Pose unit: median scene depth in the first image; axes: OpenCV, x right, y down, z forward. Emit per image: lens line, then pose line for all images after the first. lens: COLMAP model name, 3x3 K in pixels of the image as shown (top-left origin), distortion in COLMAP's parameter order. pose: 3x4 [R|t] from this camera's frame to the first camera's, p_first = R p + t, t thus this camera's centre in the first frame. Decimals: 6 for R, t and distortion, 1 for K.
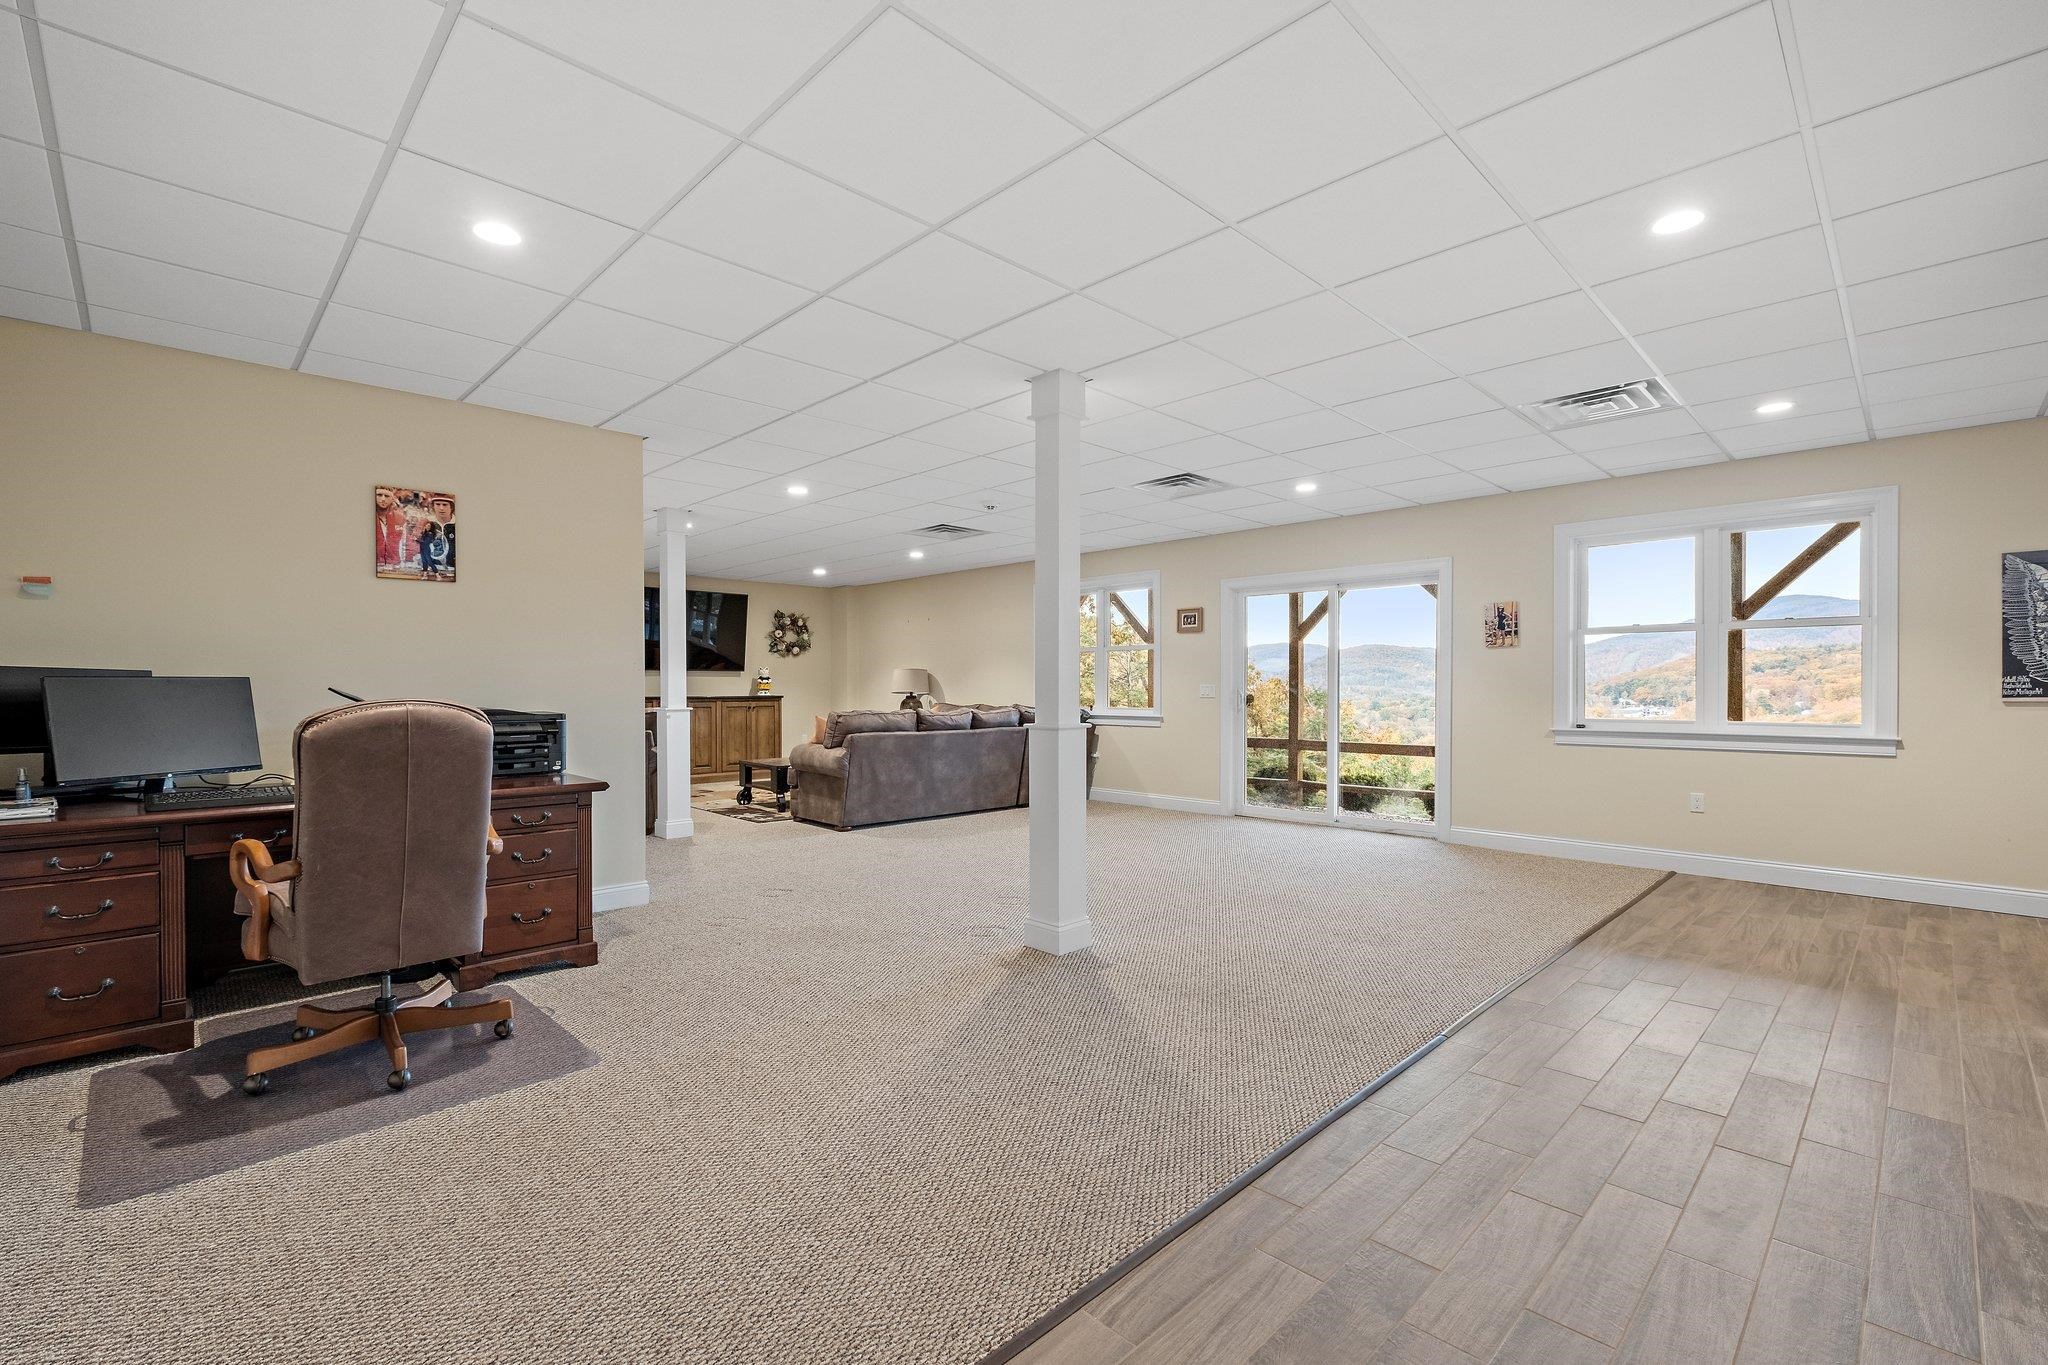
lens RADIAL K [[893.0, 0, 1017.2], [0, 893.0, 687.6], [0, 0, 1]] dist [-0.003578, -0.001145]
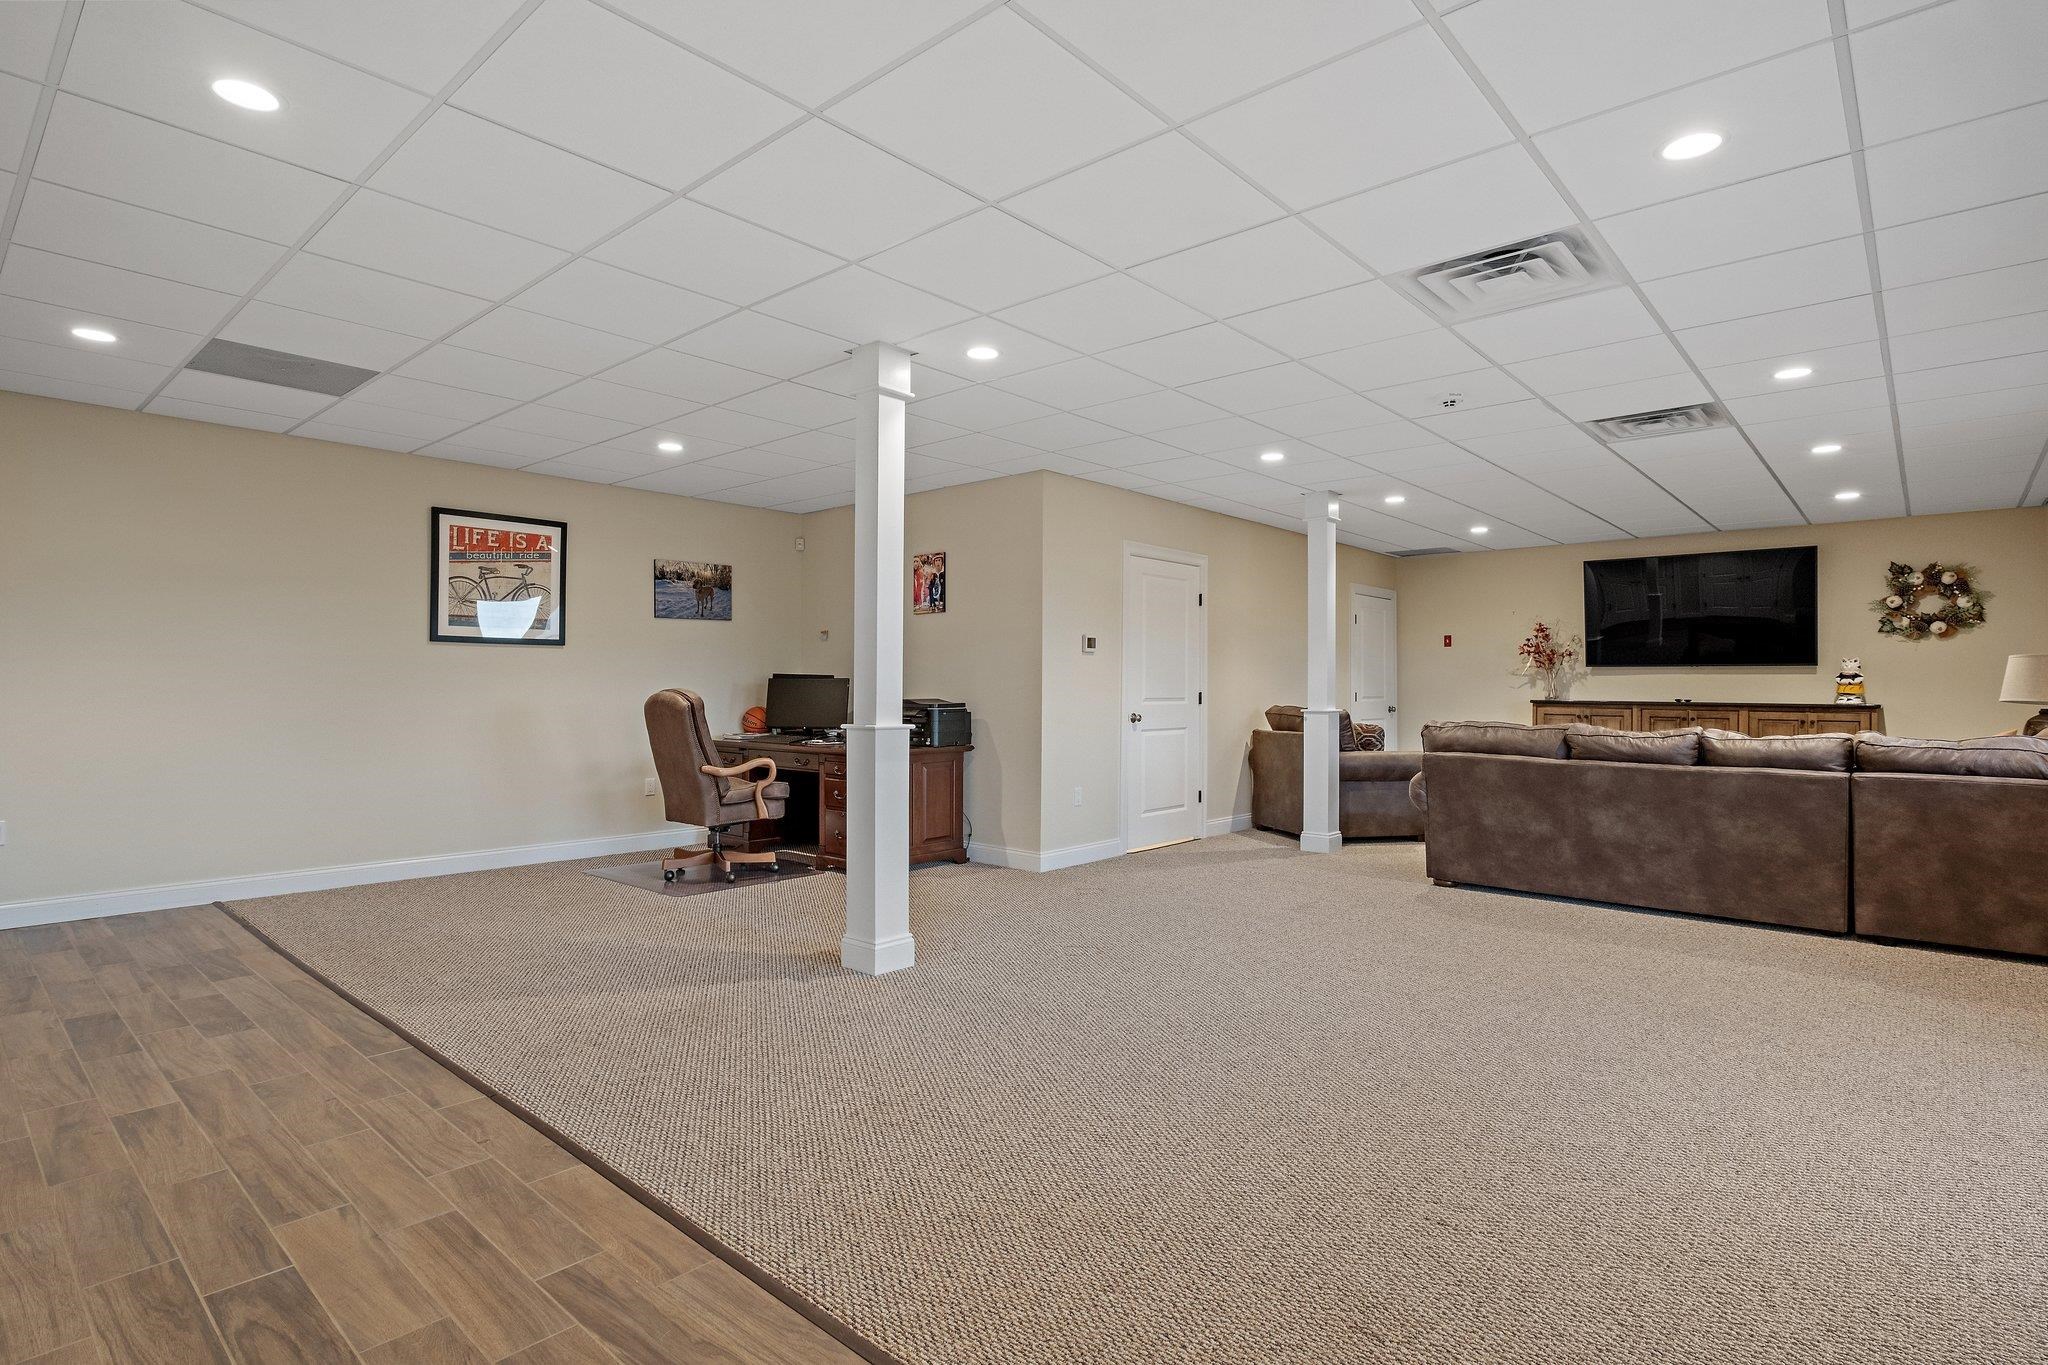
lens RADIAL K [[1027.7, 0, 1016.1], [0, 1027.7, 683.9], [0, 0, 1]] dist [-0.002573, 0.001113]
pose [[0.065577, 0.000071, -0.997848, 0.537965], [-0.007111, 0.999975, -0.000397, -0.000749], [0.997822, 0.007122, 0.065576, 0.518461]]
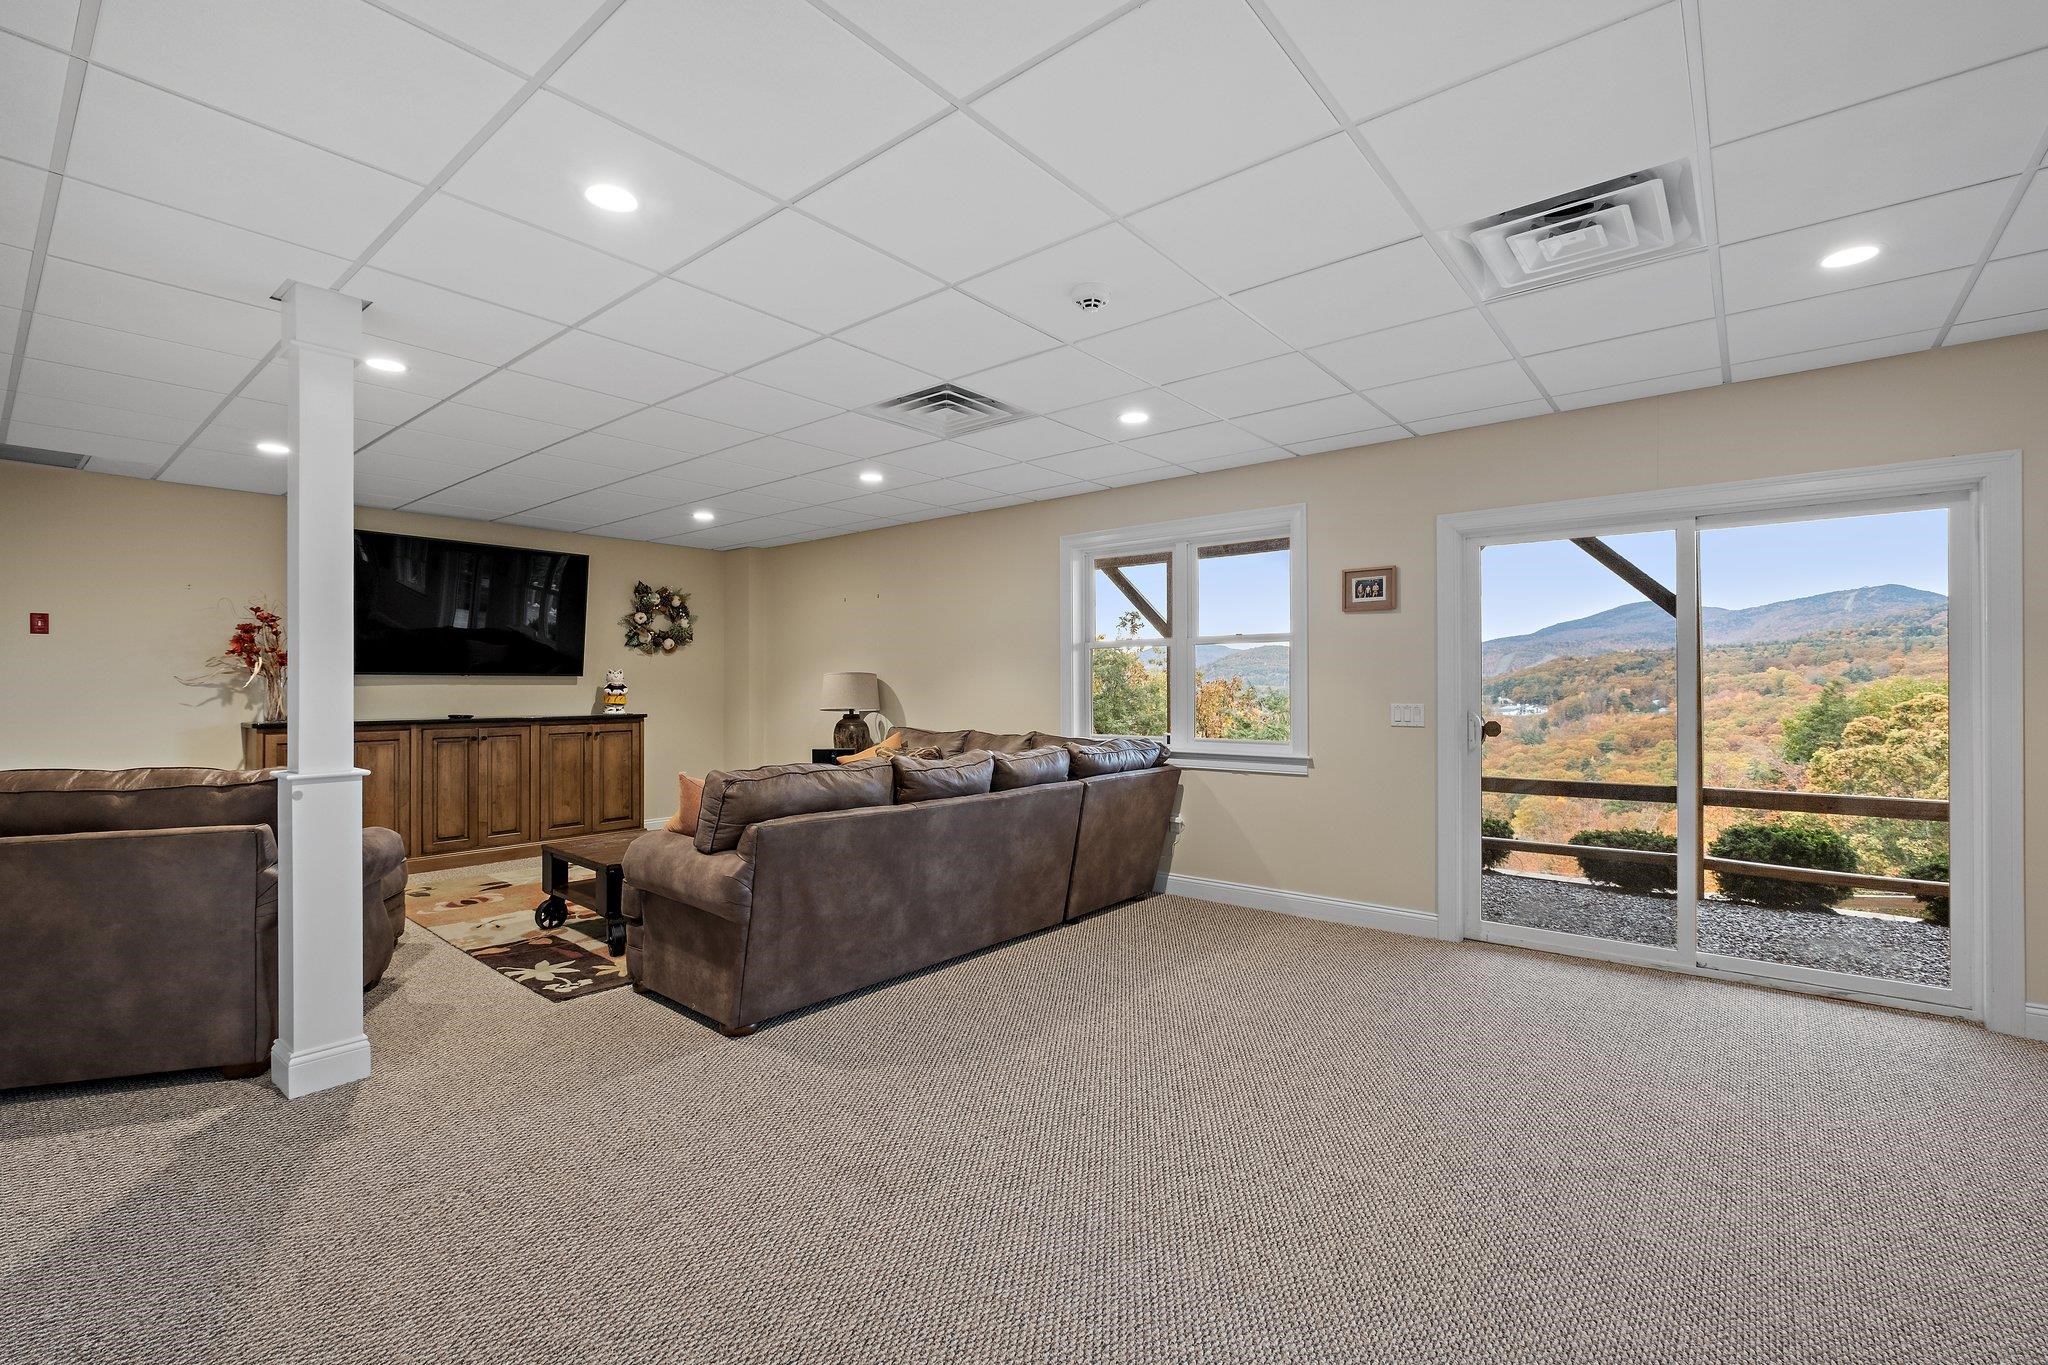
lens RADIAL K [[894.4, 0, 1019.0], [0, 894.4, 680.7], [0, 0, 1]] dist [-0.000126, -0.000266]
pose [[0.994583, -0.000167, 0.103943, -0.086915], [0.000971, 0.999970, -0.007688, -0.013415], [-0.103939, 0.007747, 0.994553, 0.460190]]
